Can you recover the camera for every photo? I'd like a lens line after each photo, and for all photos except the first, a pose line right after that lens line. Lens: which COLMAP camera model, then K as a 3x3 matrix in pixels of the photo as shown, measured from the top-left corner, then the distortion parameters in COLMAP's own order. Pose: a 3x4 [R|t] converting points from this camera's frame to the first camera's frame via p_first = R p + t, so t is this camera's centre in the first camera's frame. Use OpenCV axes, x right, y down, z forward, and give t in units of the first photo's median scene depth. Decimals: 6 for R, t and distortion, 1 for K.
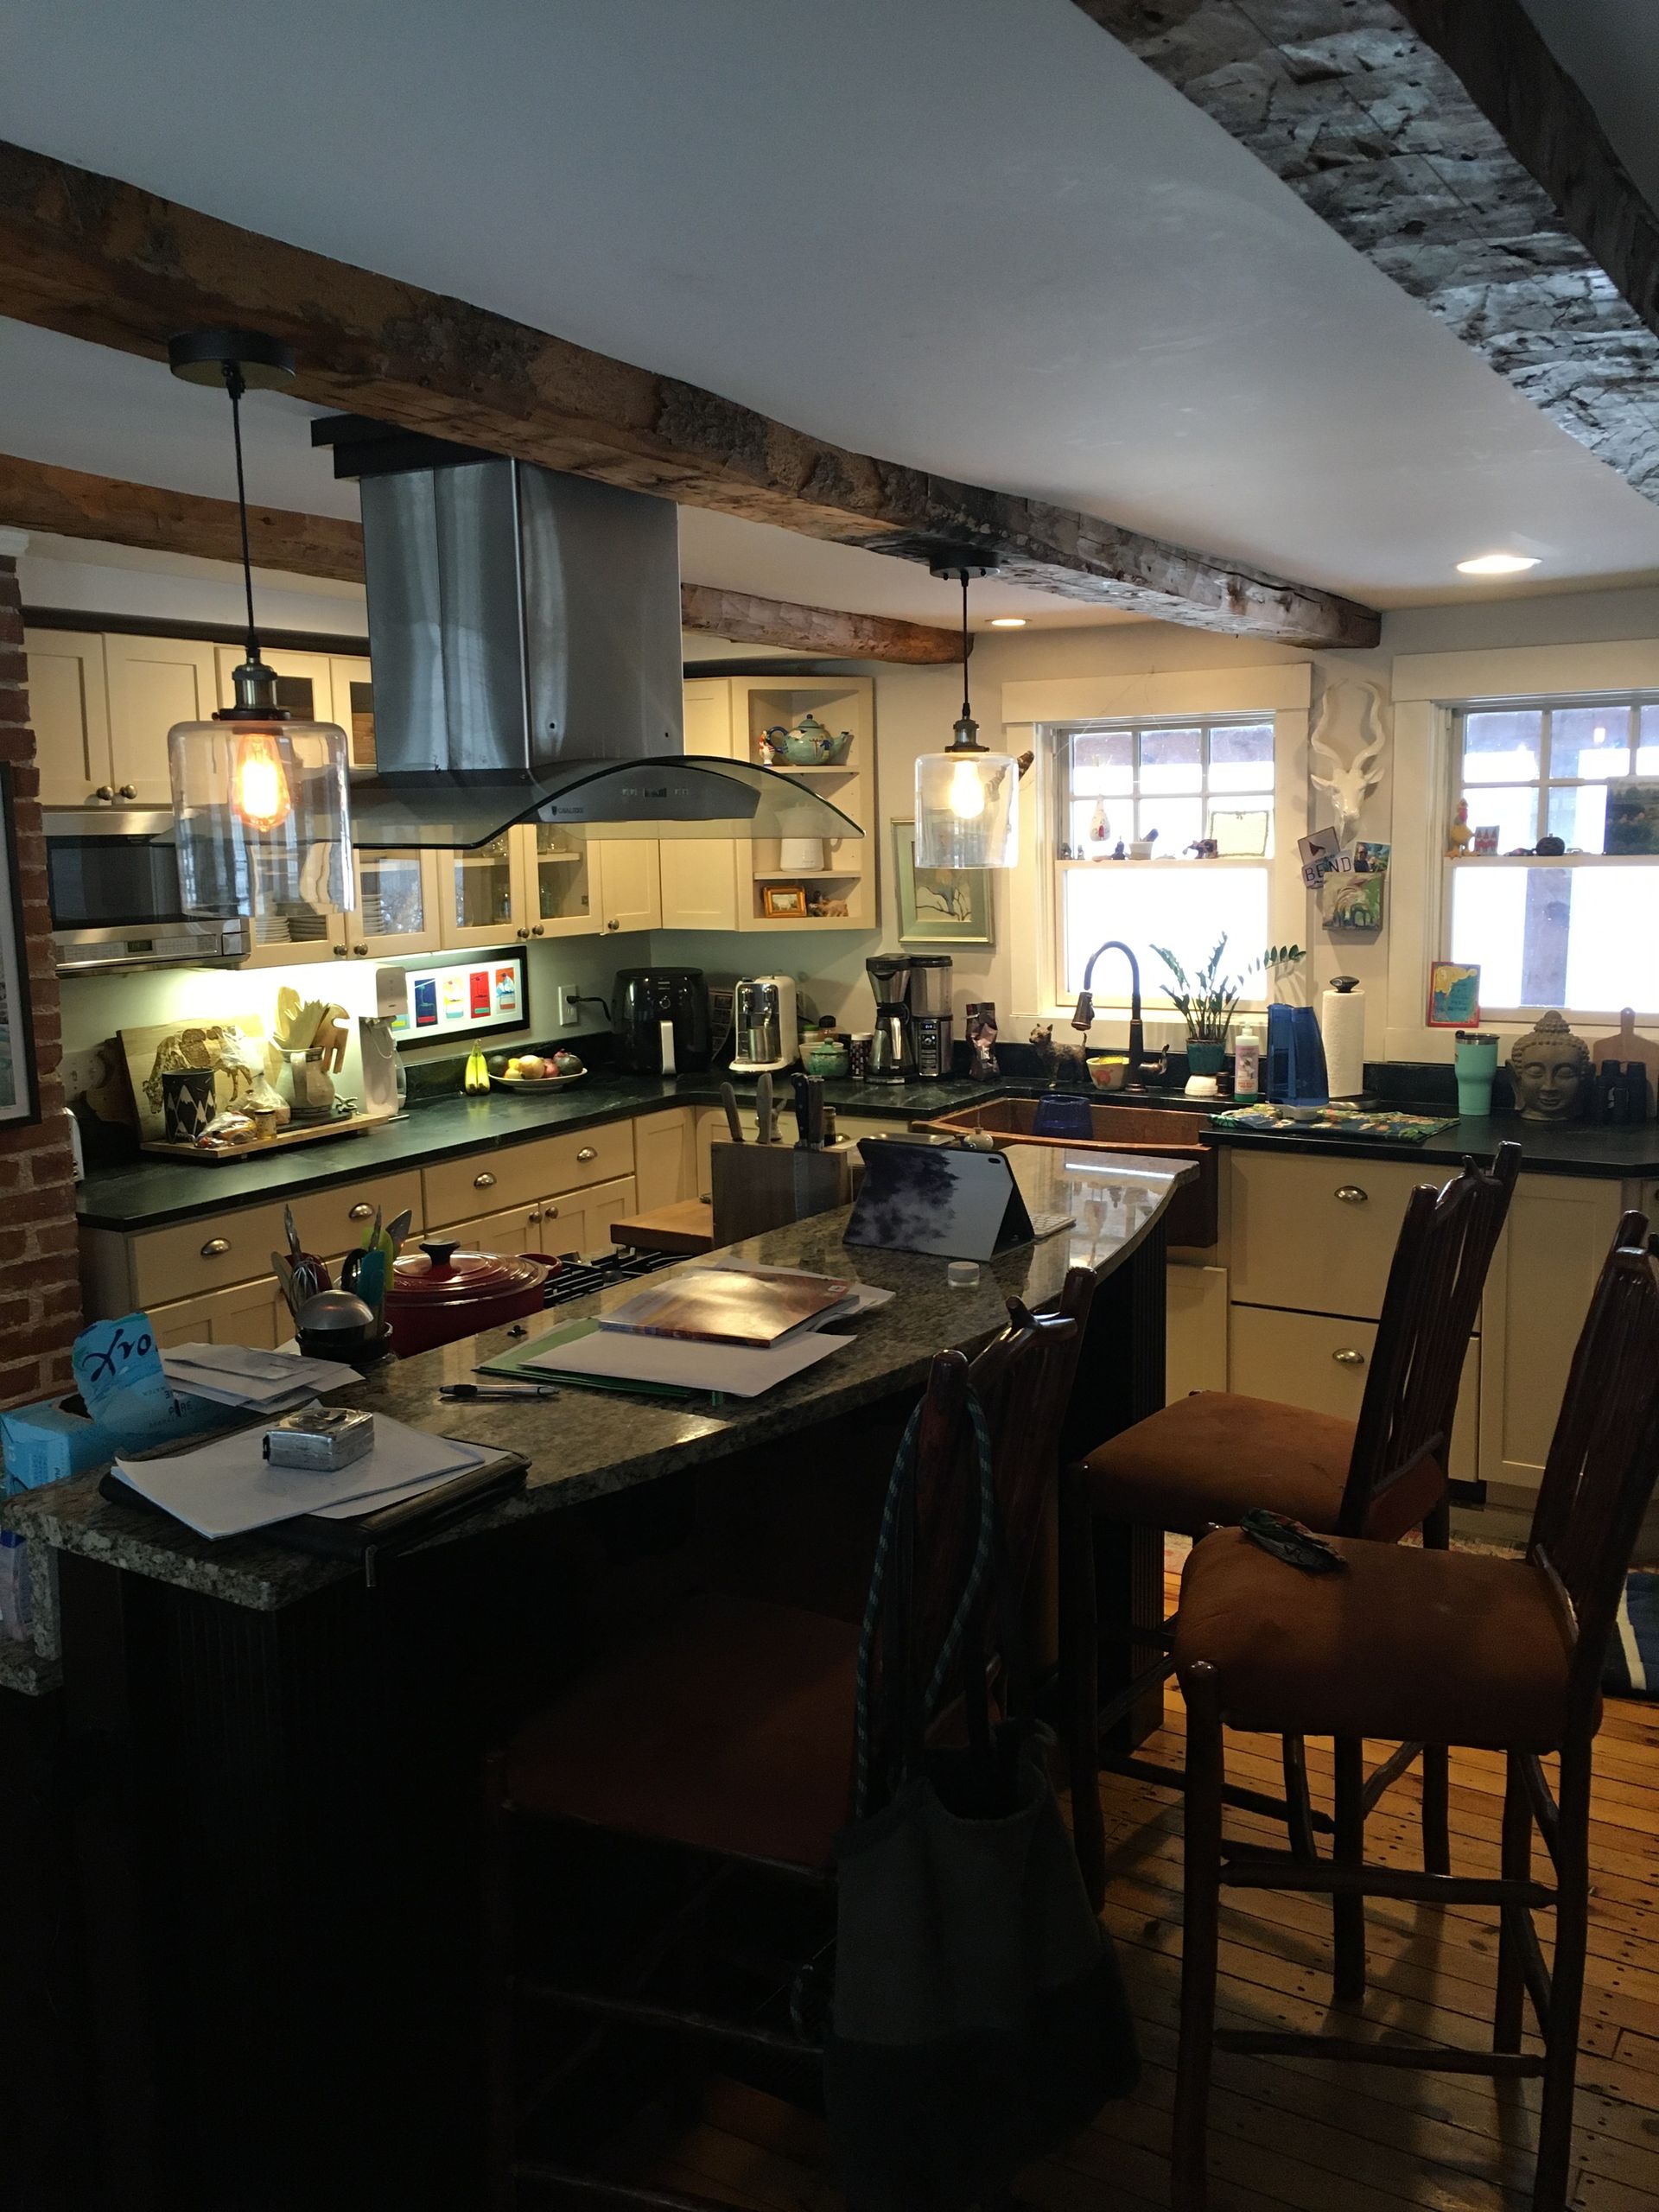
lens RADIAL K [[1865.3, 0, 829.5], [0, 1865.3, 1106.0], [0, 0, 1]] dist [0.095147, -0.125996]
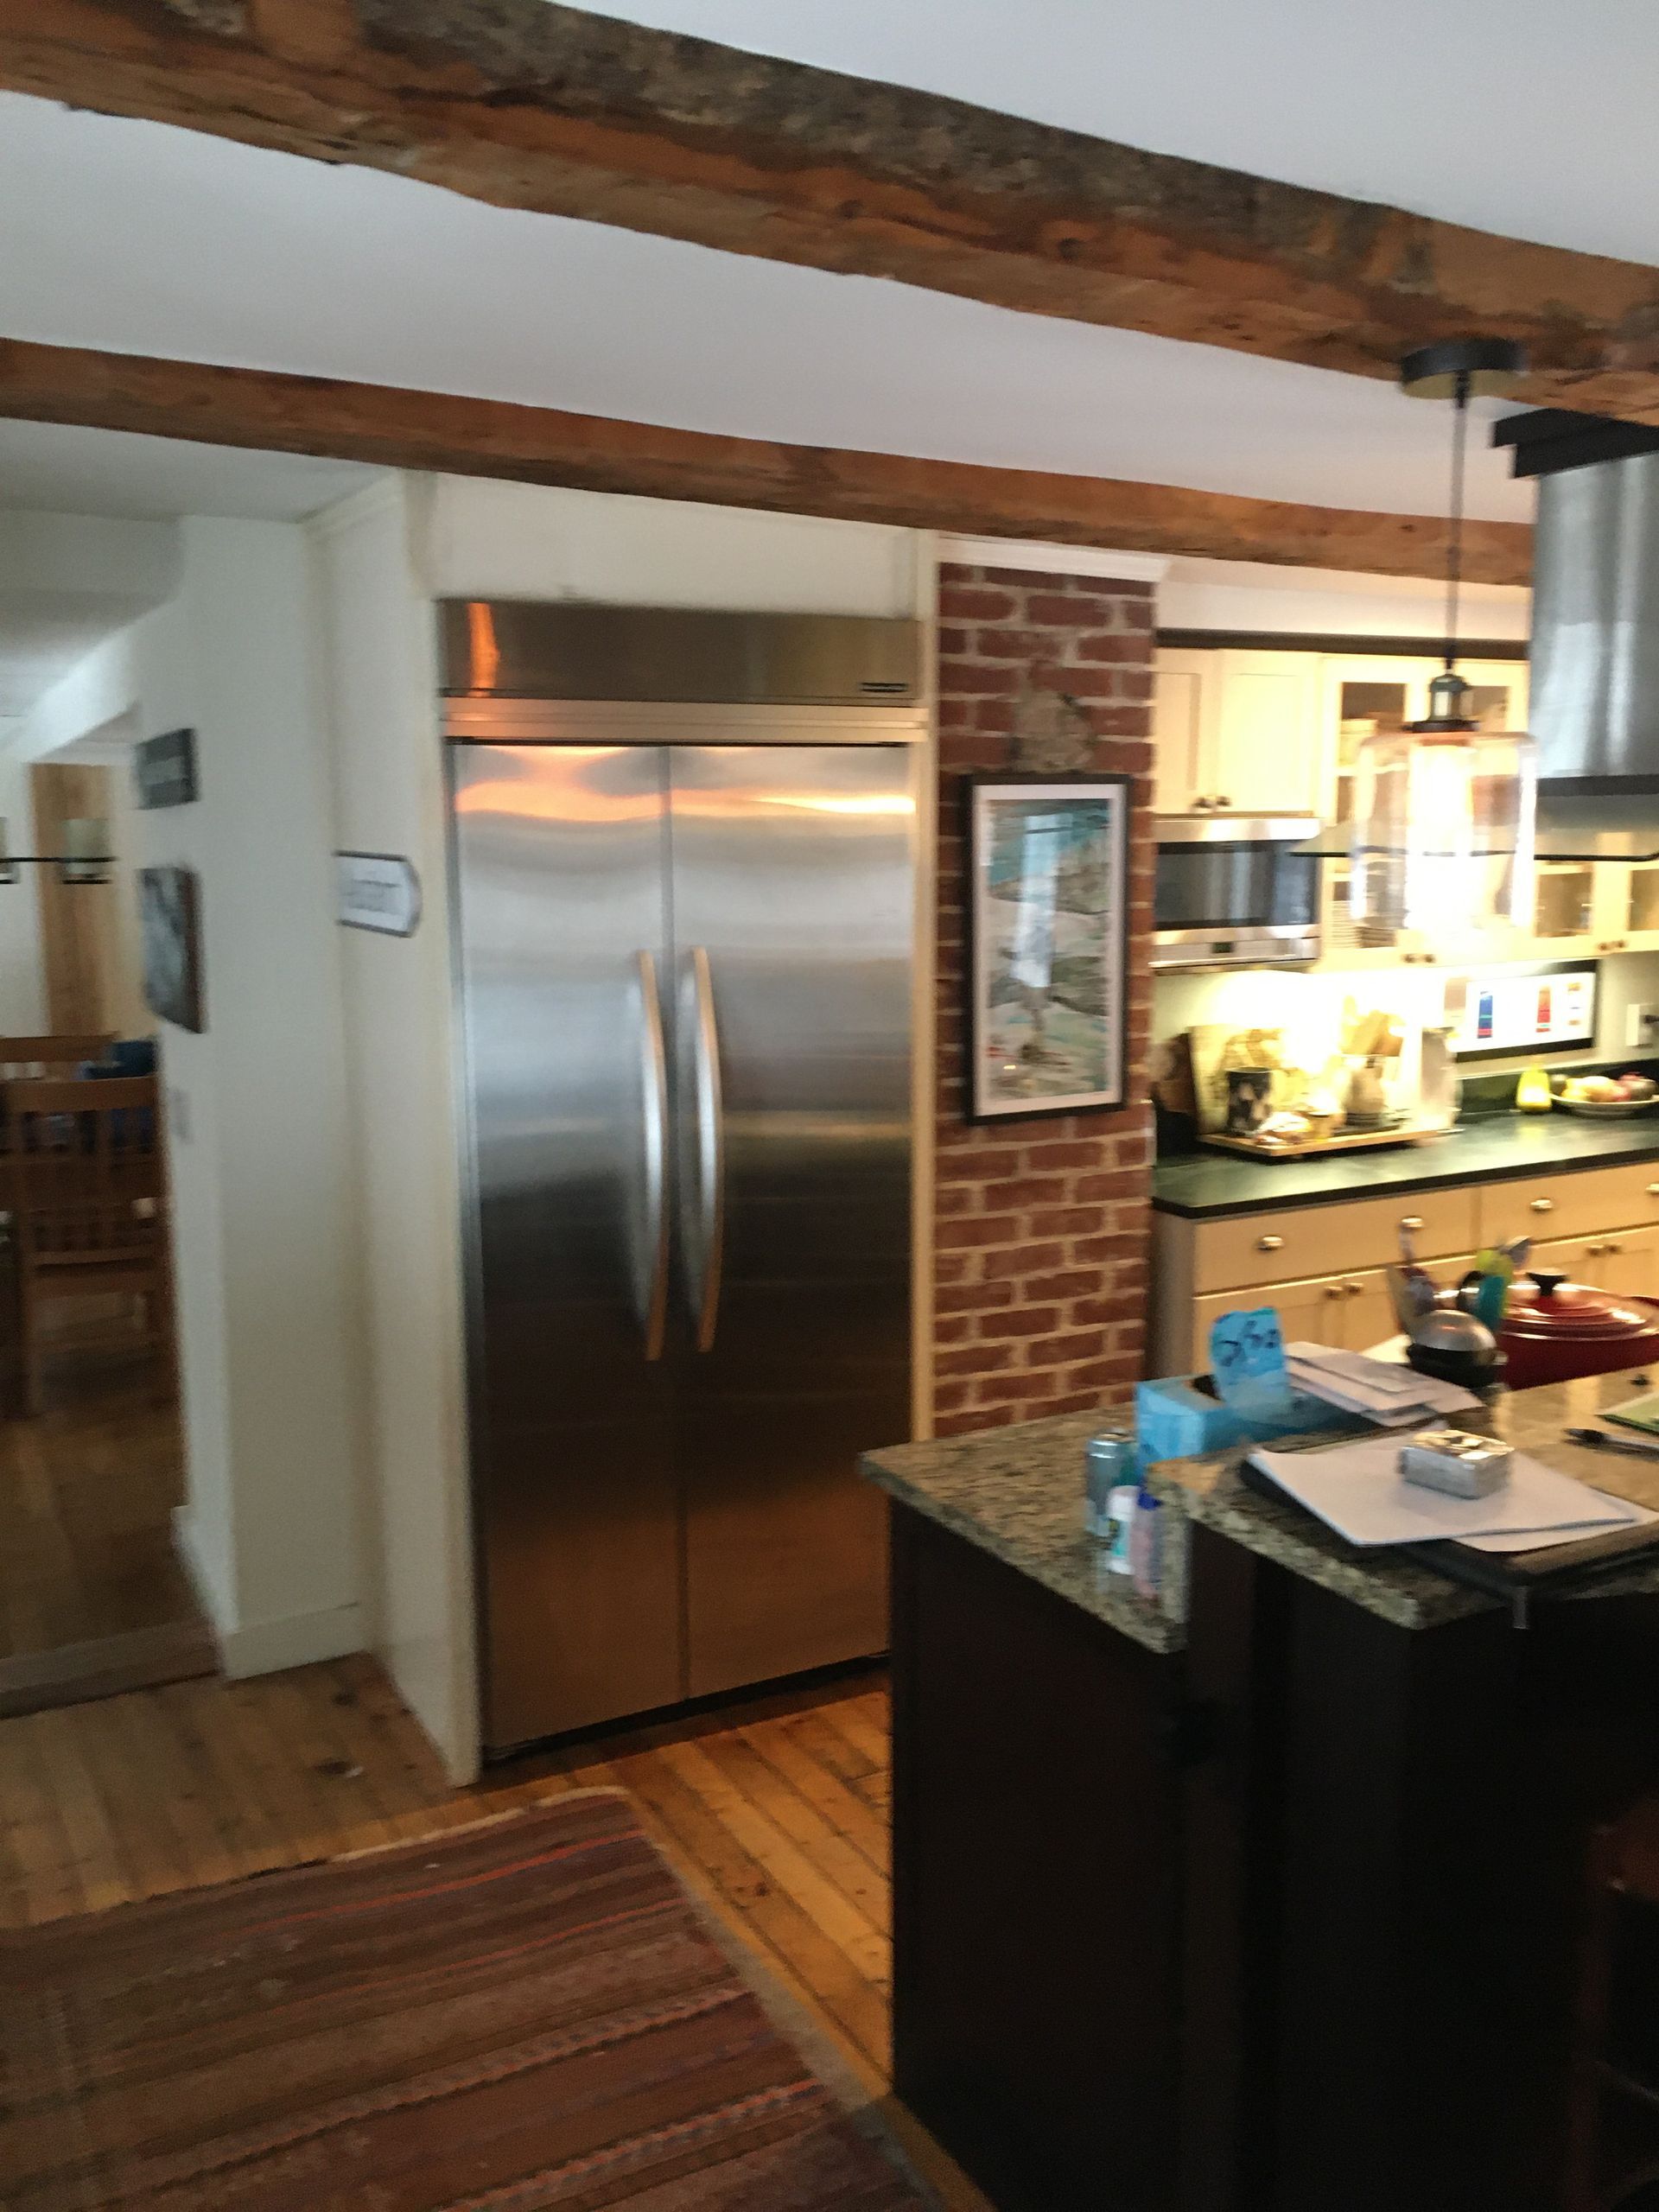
lens RADIAL K [[1865.3, 0, 829.5], [0, 1865.3, 1106.0], [0, 0, 1]] dist [0.095147, -0.125996]
pose [[0.868148, 0.080030, -0.489811, -0.069487], [-0.080410, 0.996555, 0.020305, -0.001836], [0.489749, 0.021758, 0.871592, -0.016972]]
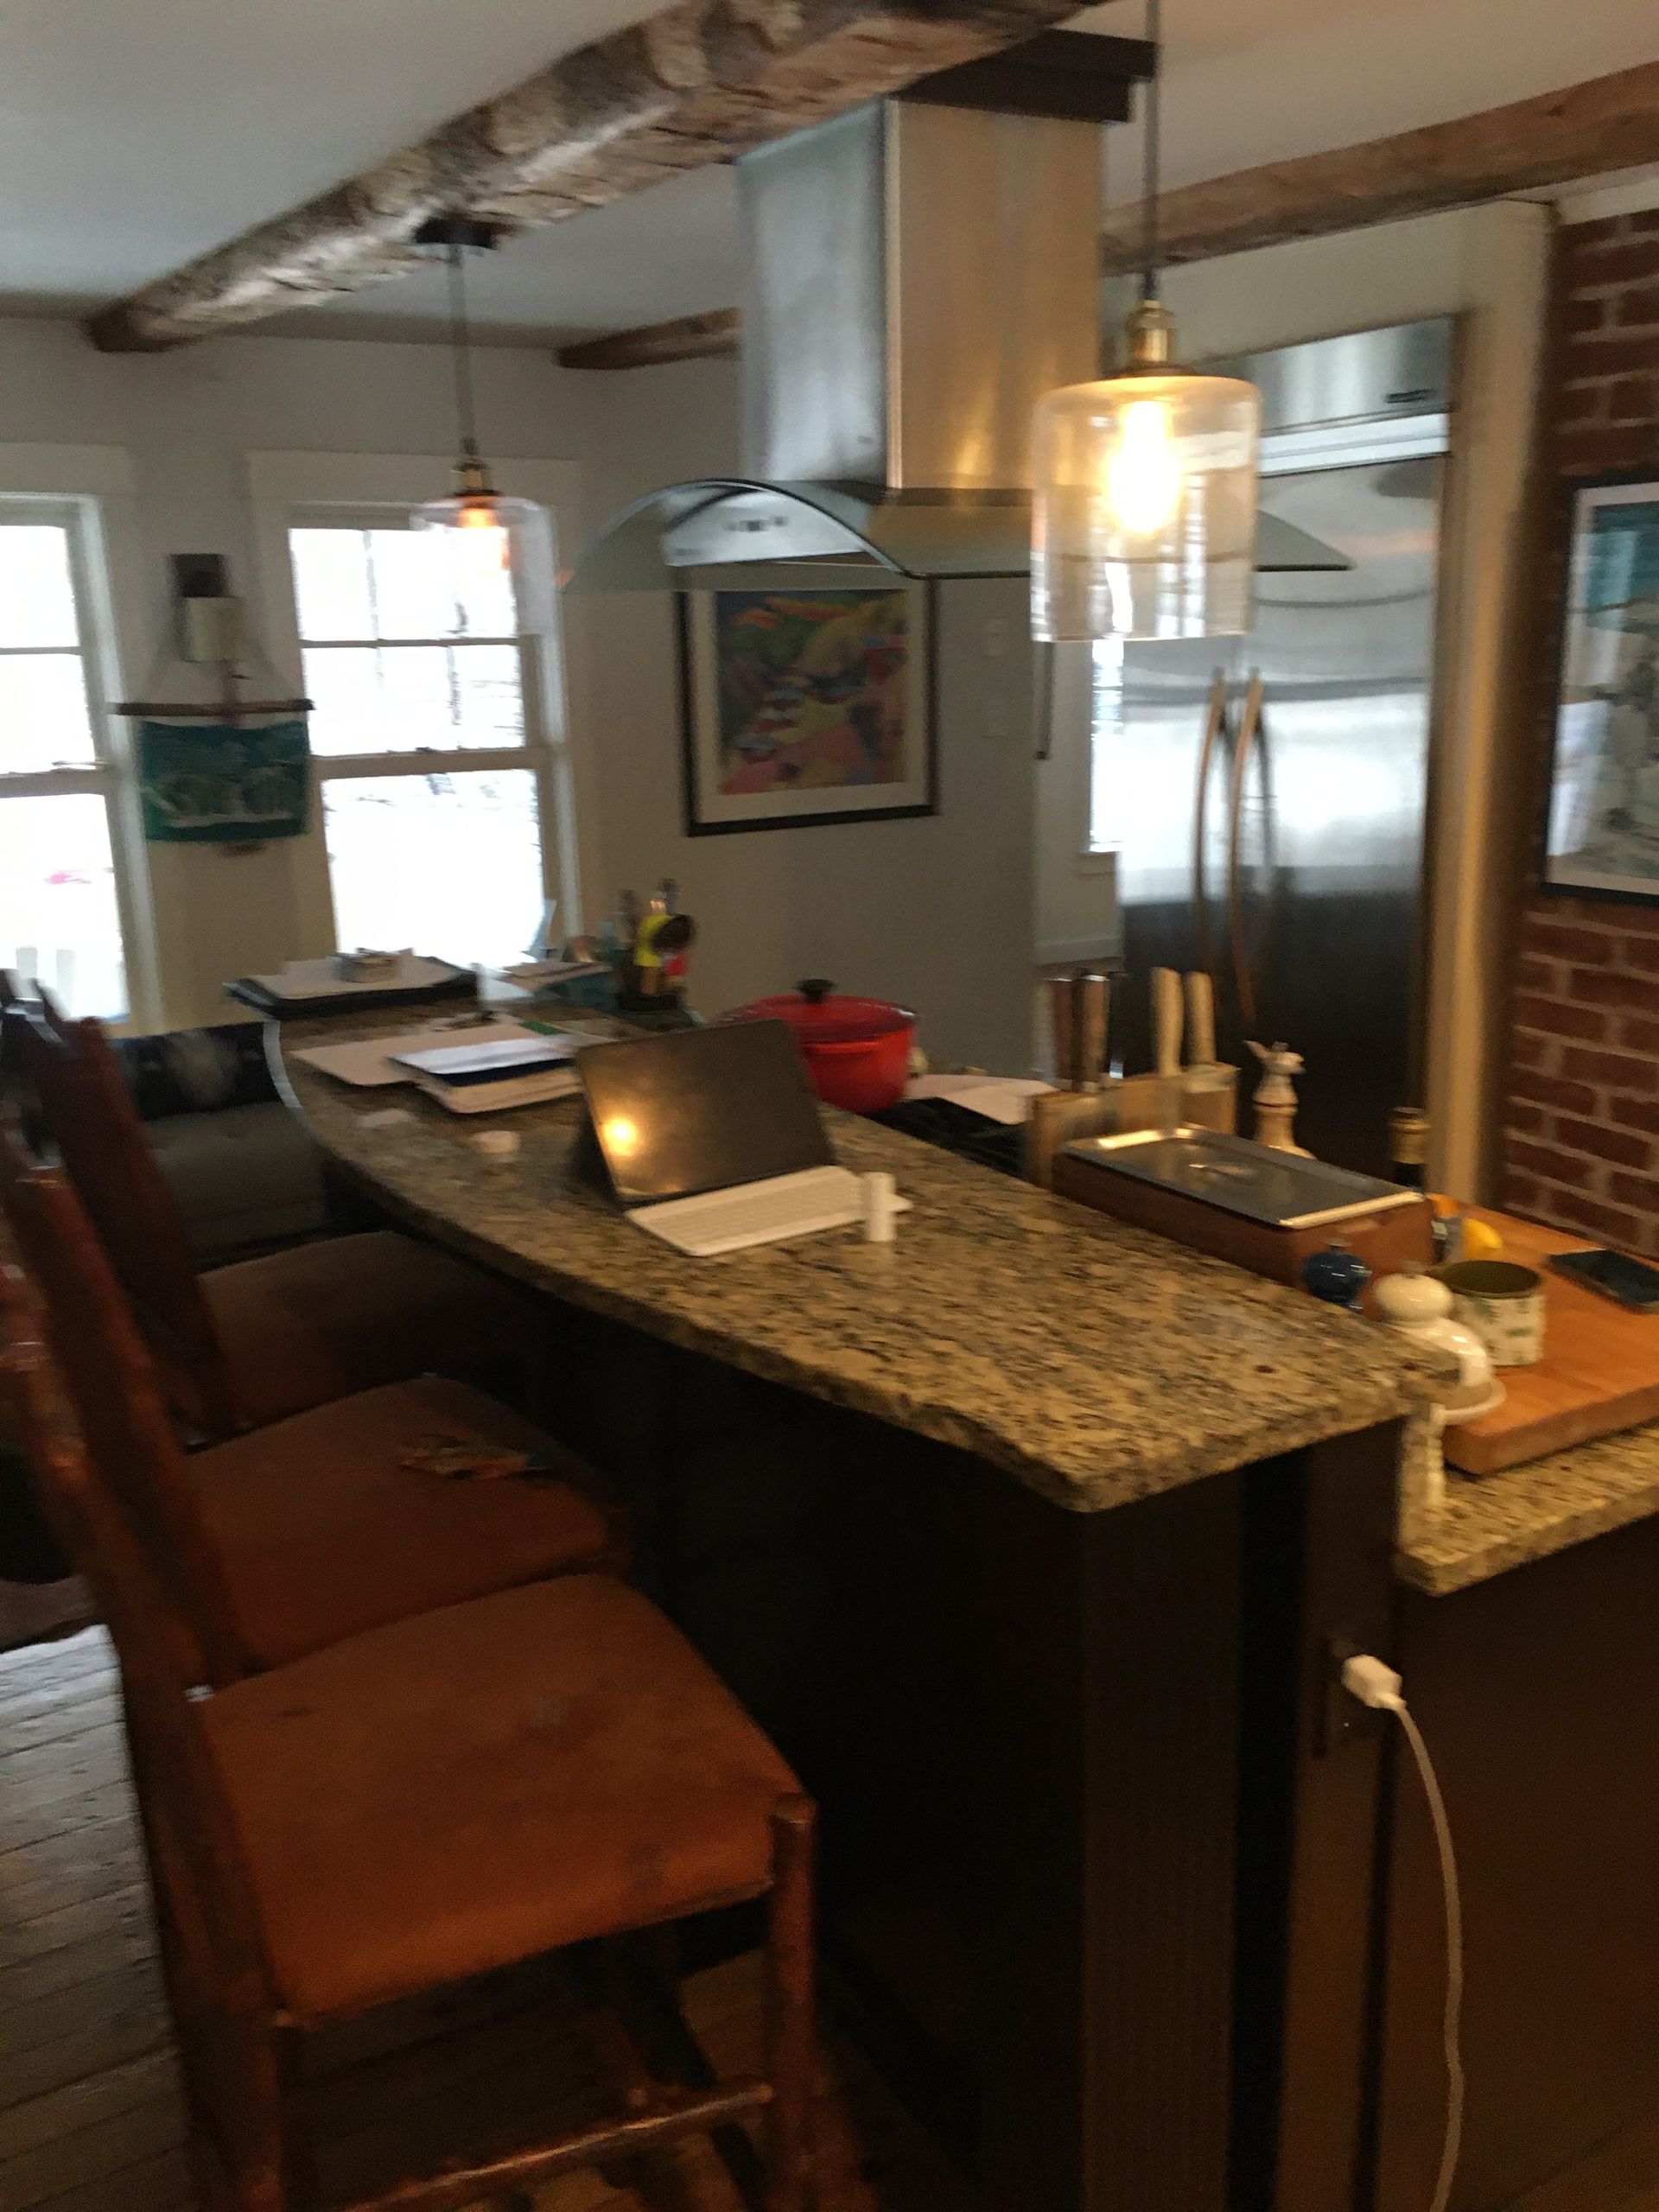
lens RADIAL K [[1865.3, 0, 829.5], [0, 1865.3, 1106.0], [0, 0, 1]] dist [0.095147, -0.125996]
pose [[-0.461073, 0.252060, -0.850810, 0.761582], [-0.100728, 0.937743, 0.332402, -0.232412], [0.881626, 0.238962, -0.406979, 1.597972]]
